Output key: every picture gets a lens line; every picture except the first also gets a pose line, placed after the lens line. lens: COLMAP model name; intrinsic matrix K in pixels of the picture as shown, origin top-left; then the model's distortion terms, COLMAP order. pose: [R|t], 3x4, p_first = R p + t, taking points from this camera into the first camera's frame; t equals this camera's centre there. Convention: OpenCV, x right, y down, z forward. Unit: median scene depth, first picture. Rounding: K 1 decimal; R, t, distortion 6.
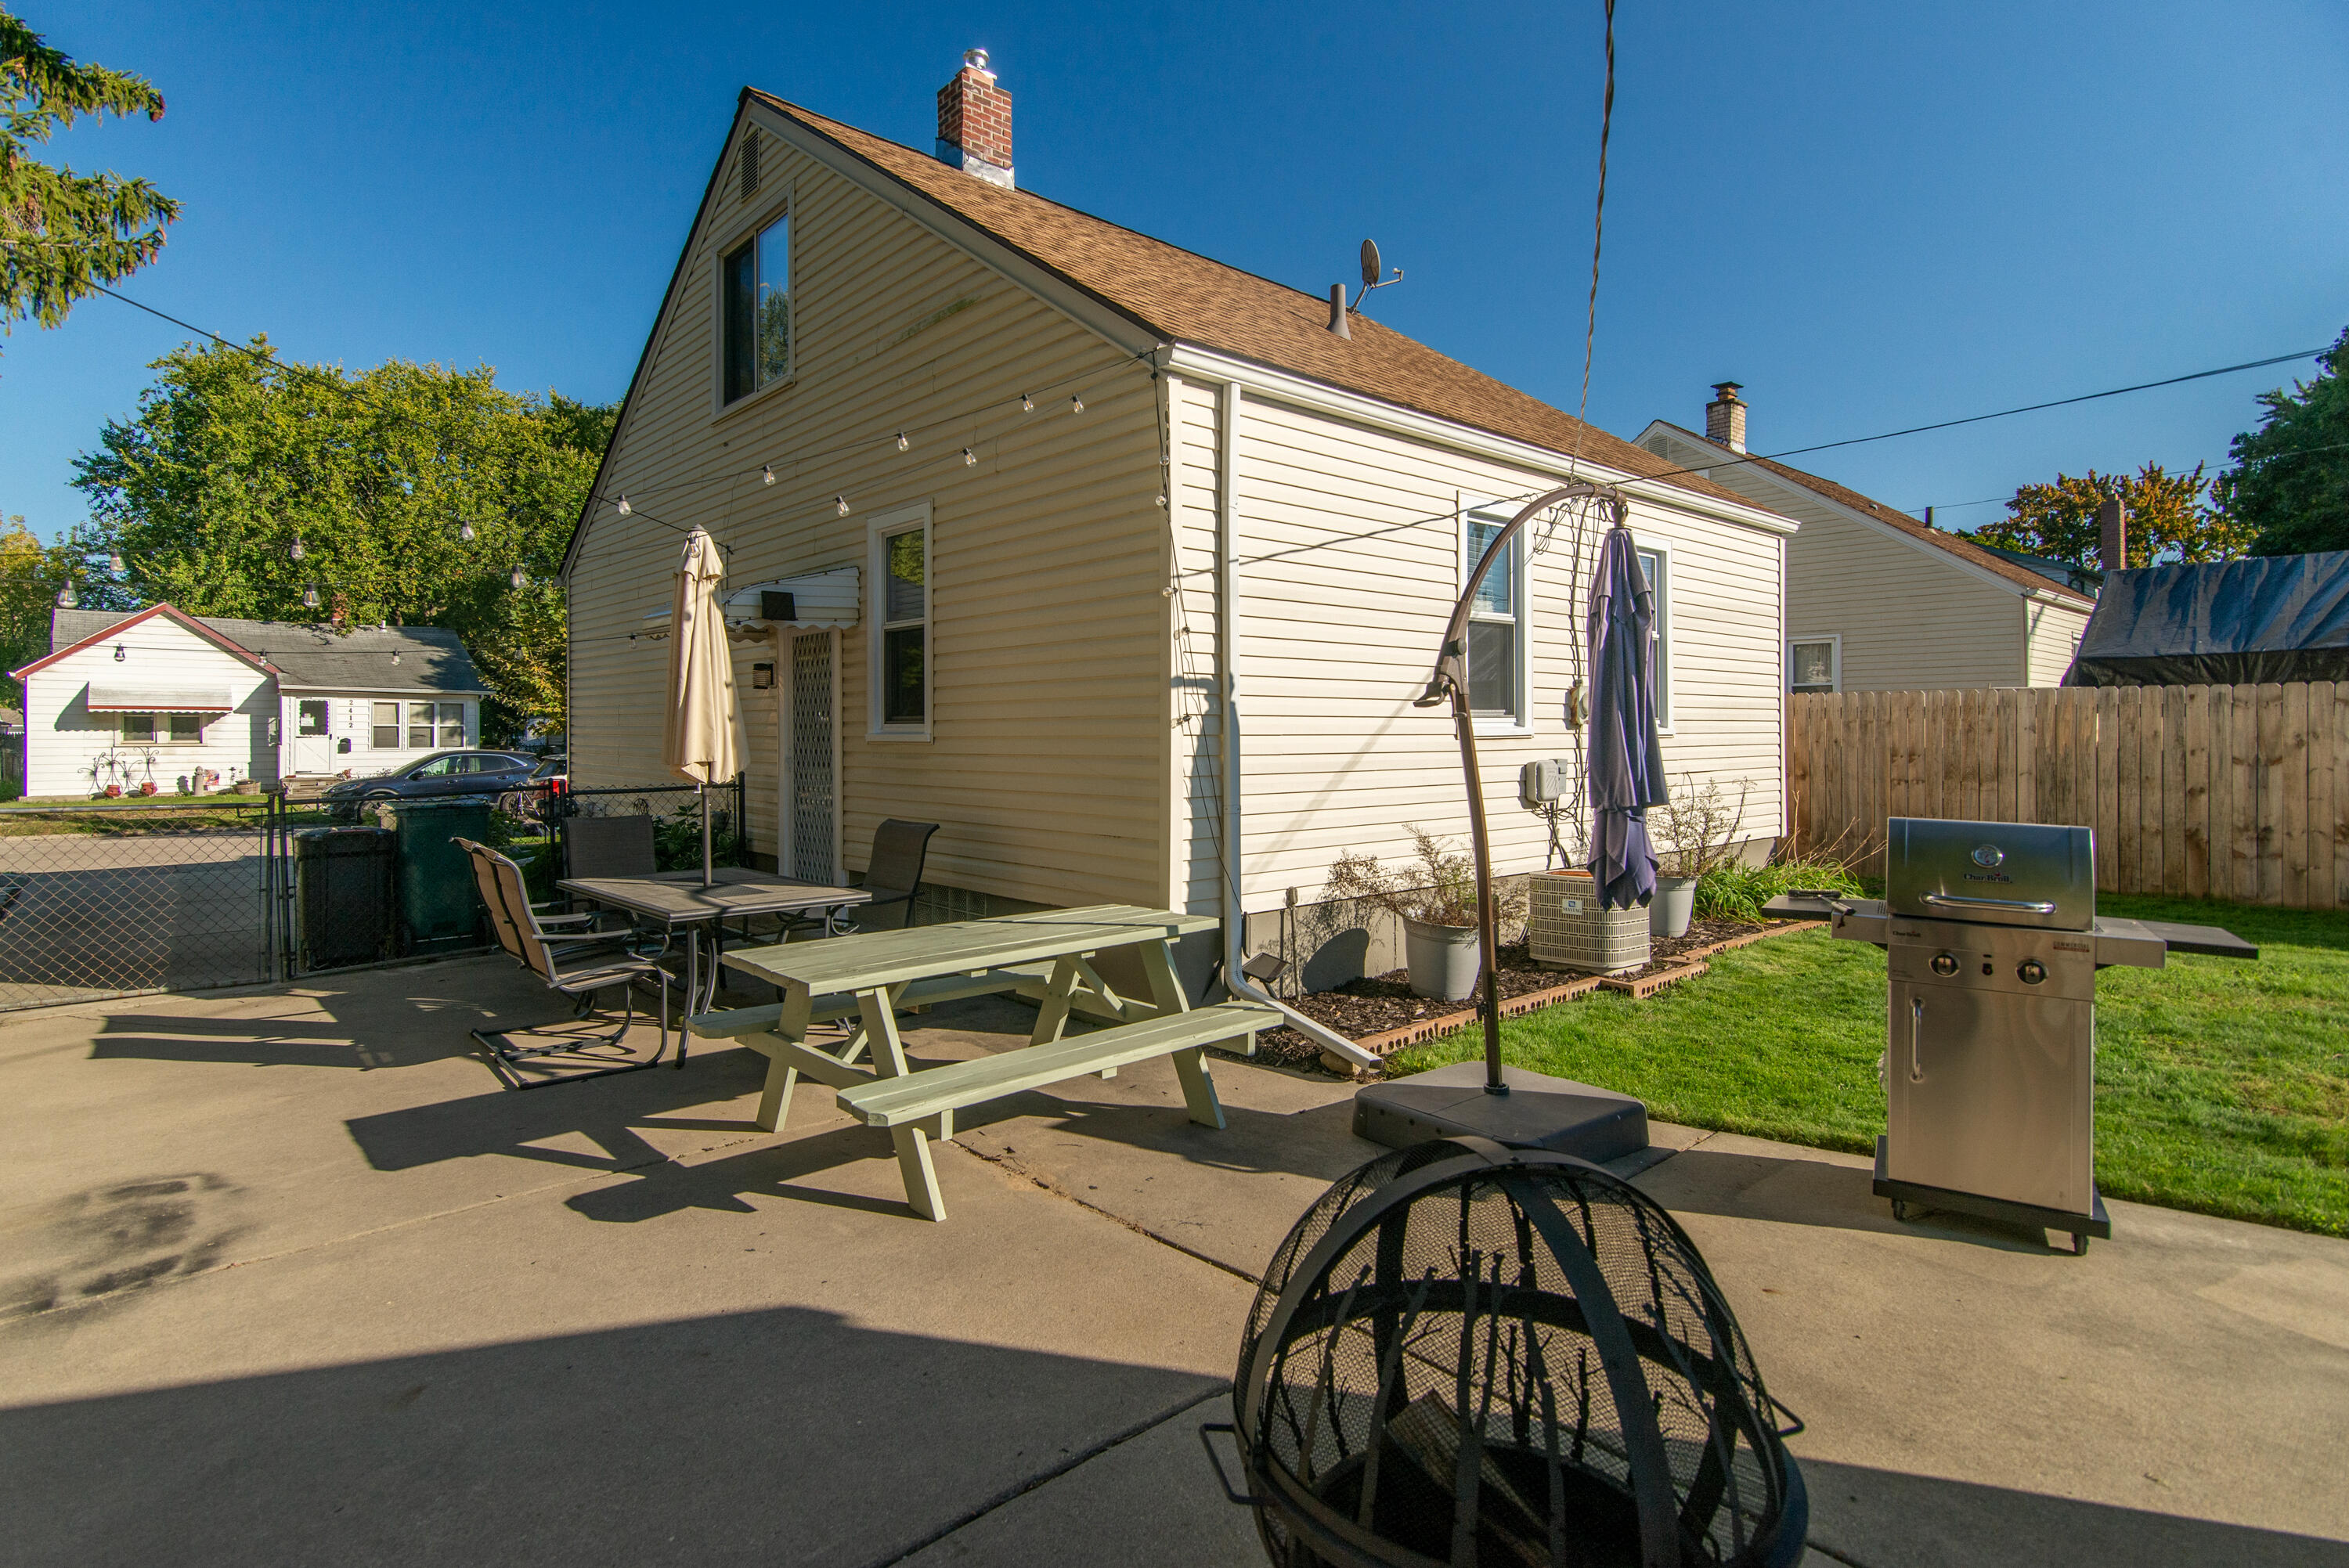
lens RADIAL K [[1212.6, 0, 1182.6], [0, 1212.6, 744.4], [0, 0, 1]] dist [0.000631, 0.000021]
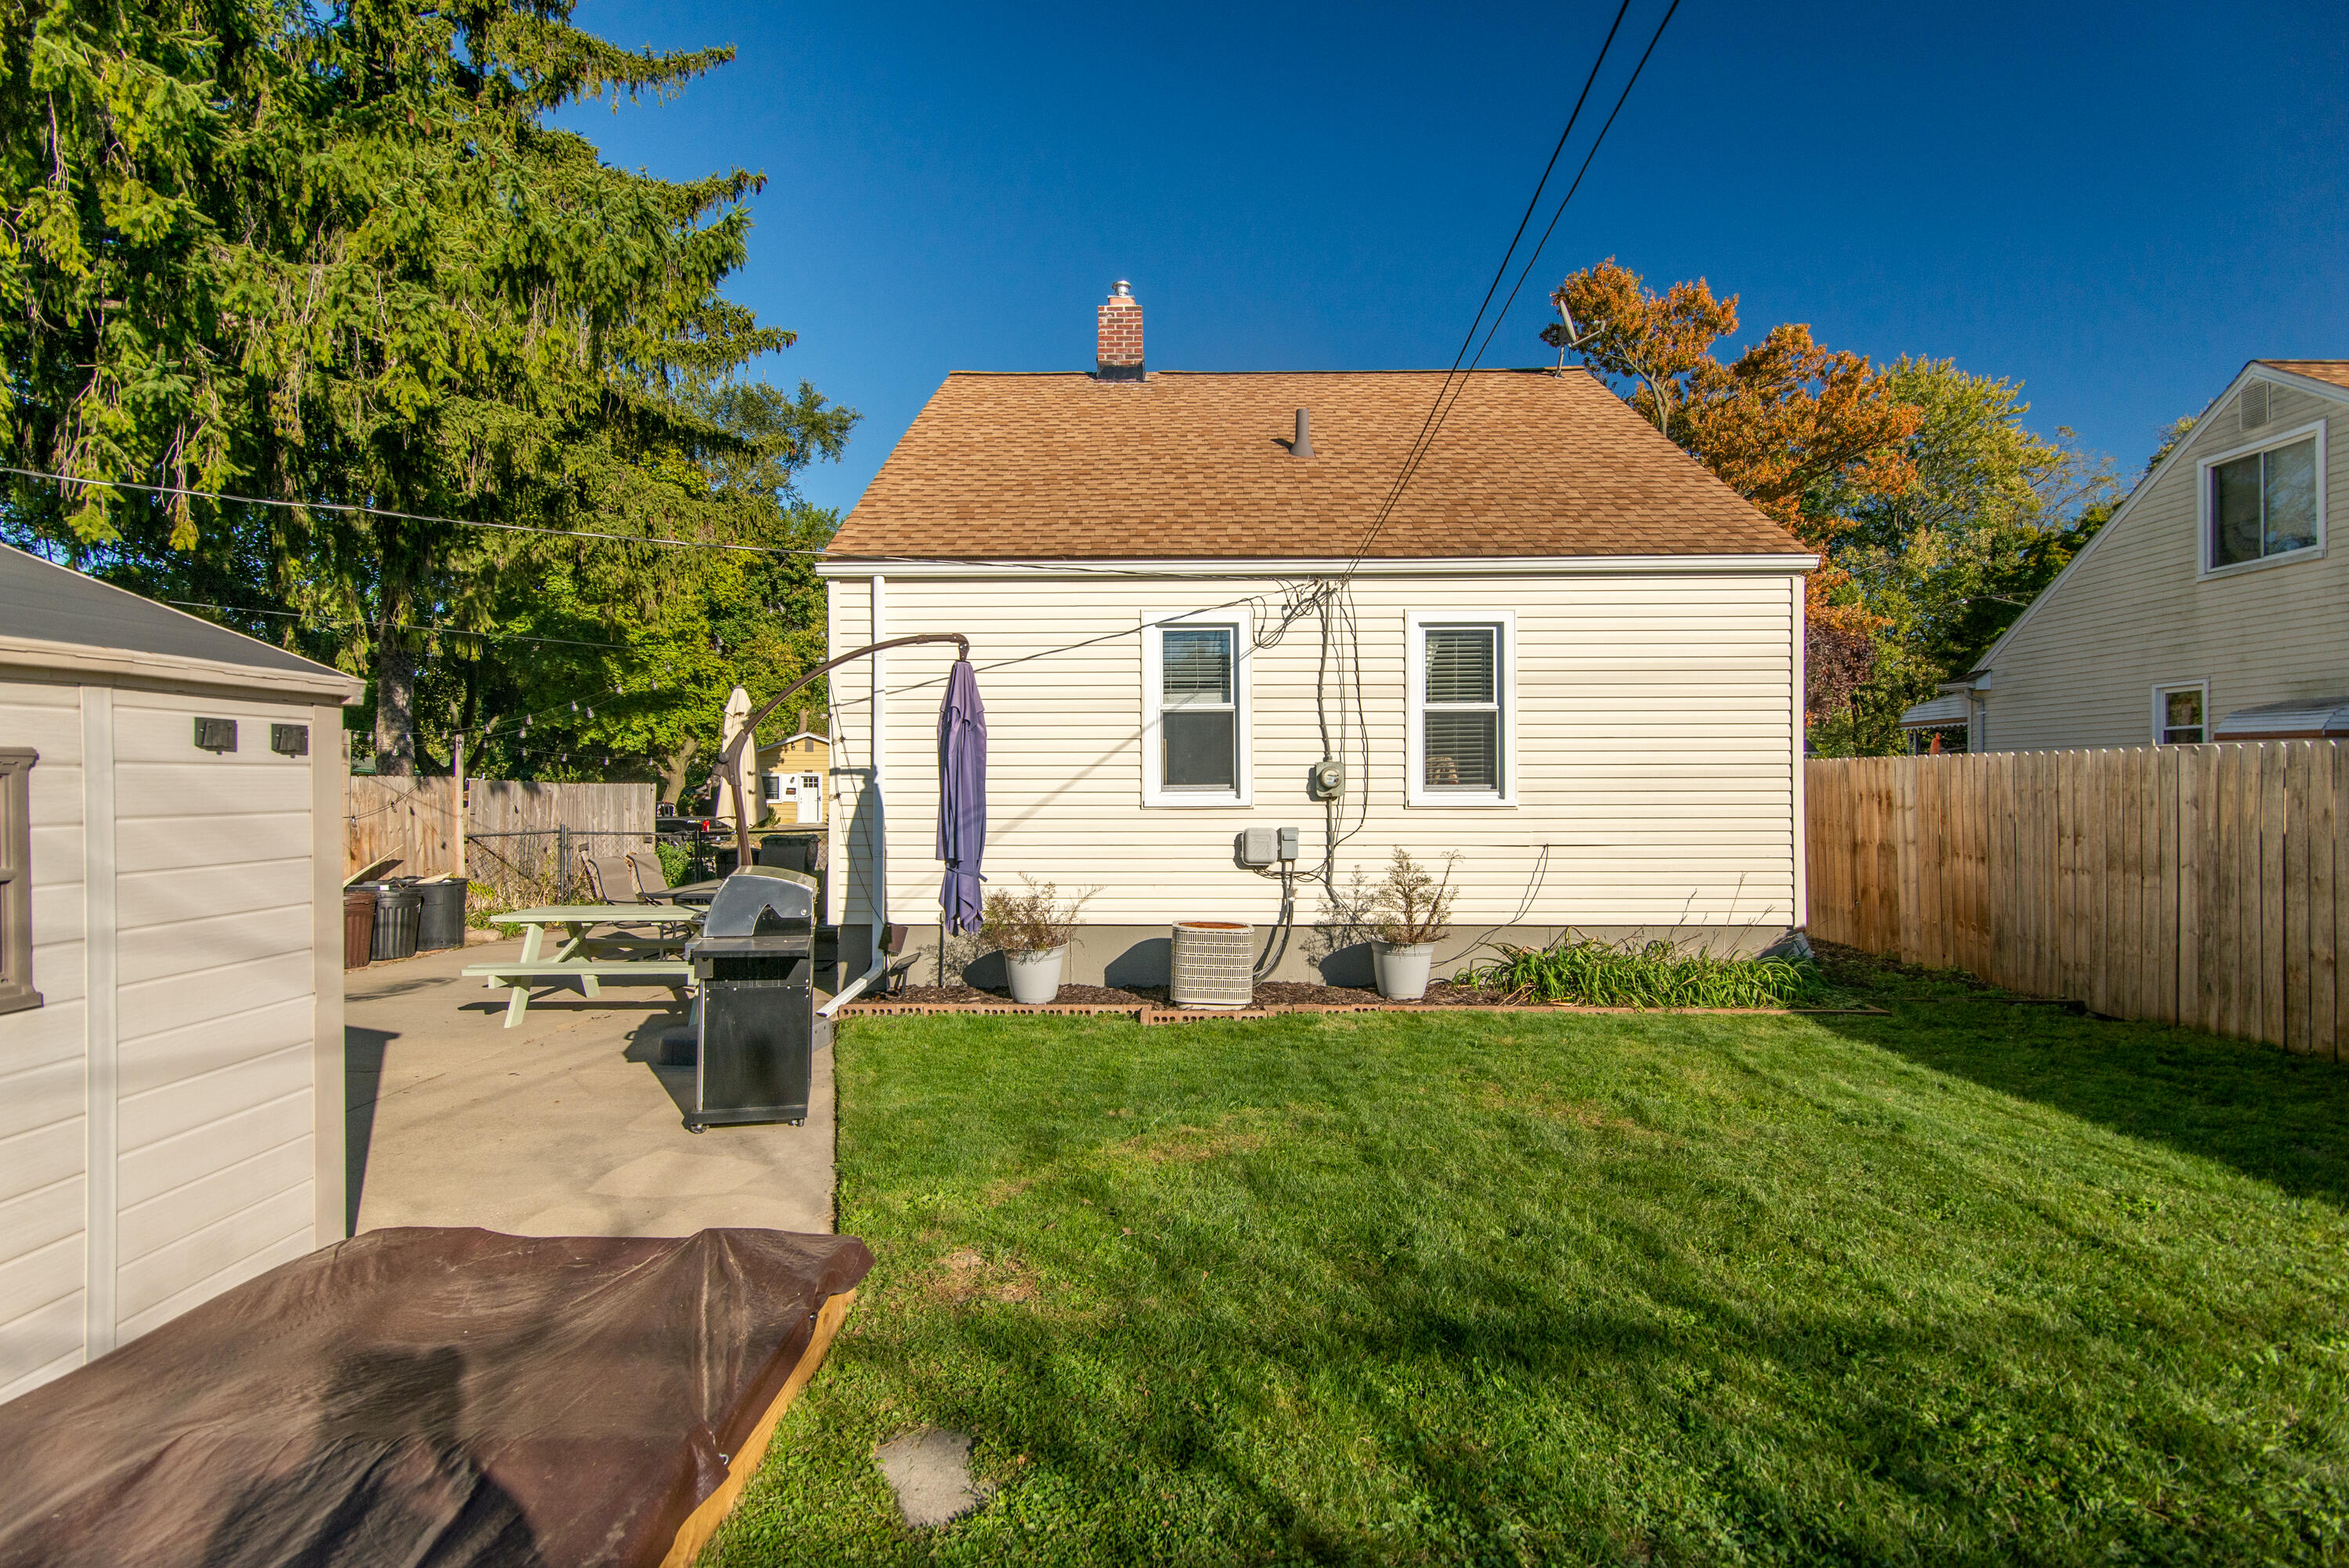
lens RADIAL K [[1160.2, 0, 1122.1], [0, 1160.2, 795.7], [0, 0, 1]] dist [-0.000065, 0.000631]
pose [[0.728233, 0.005724, -0.685306, 0.952499], [-0.007587, 0.999971, 0.000289, -0.016733], [0.685287, 0.004989, 0.728256, 0.109215]]
